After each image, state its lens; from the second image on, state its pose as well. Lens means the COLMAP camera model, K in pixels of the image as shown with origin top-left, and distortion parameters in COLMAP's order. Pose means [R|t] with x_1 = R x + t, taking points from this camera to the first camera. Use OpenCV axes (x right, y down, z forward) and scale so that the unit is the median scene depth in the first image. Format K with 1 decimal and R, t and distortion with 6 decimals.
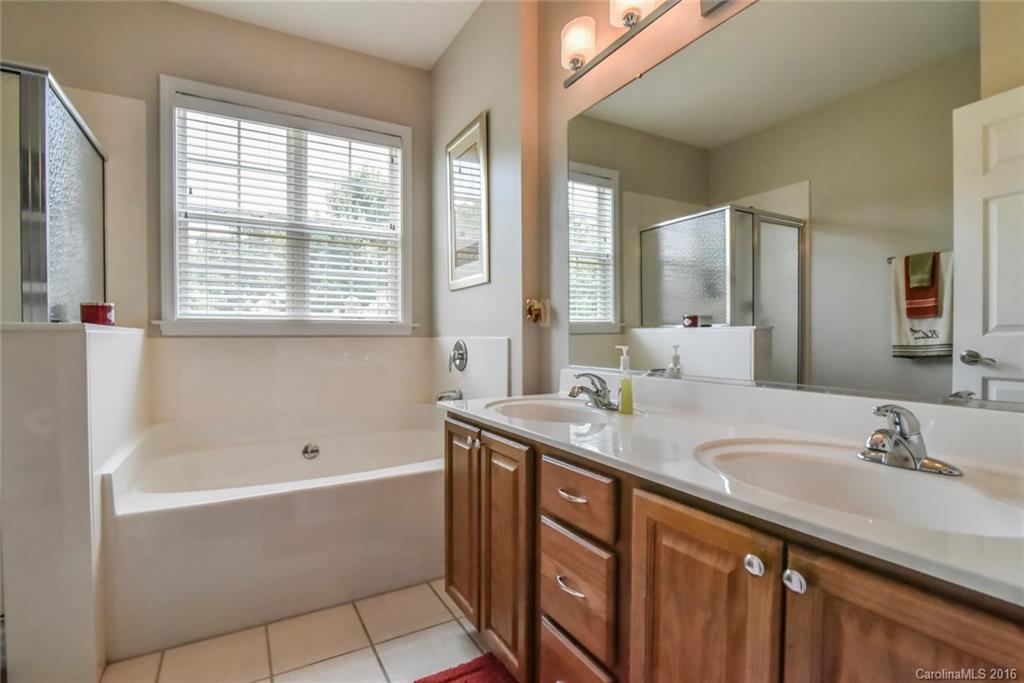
lens RADIAL K [[439.3, 0, 520.6], [0, 439.3, 345.1], [0, 0, 1]] dist [-0.017422, -0.000897]
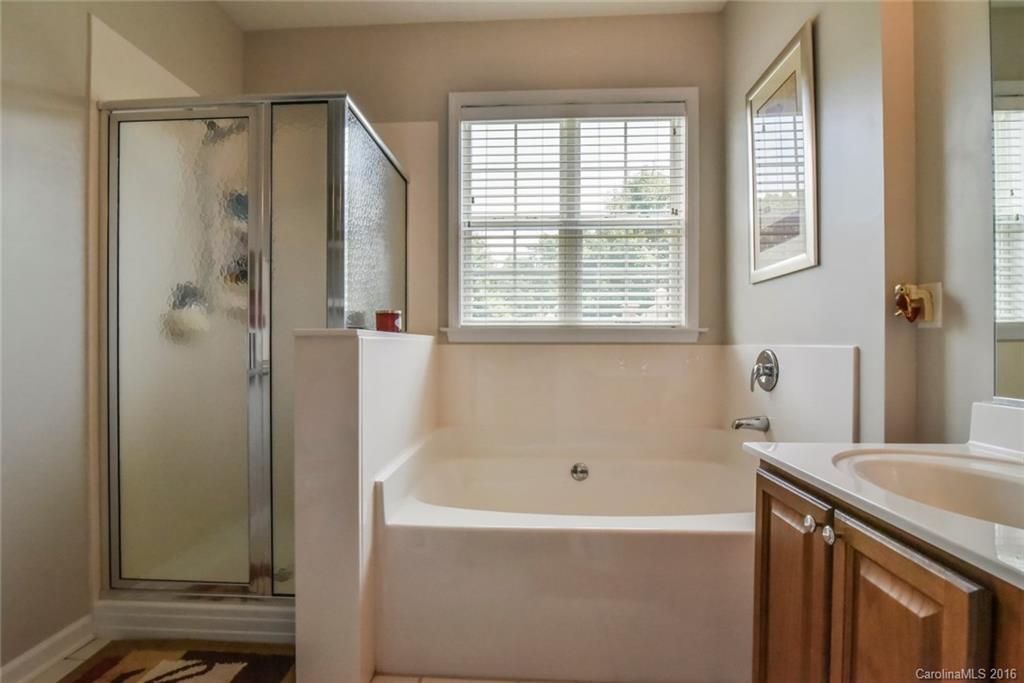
lens RADIAL K [[439.3, 0, 520.6], [0, 439.3, 345.1], [0, 0, 1]] dist [-0.017422, -0.000897]
pose [[0.816870, 0.005266, -0.576798, -0.064179], [-0.014959, 0.999815, -0.012057, -0.003820], [0.576628, 0.018477, 0.816798, 0.197936]]
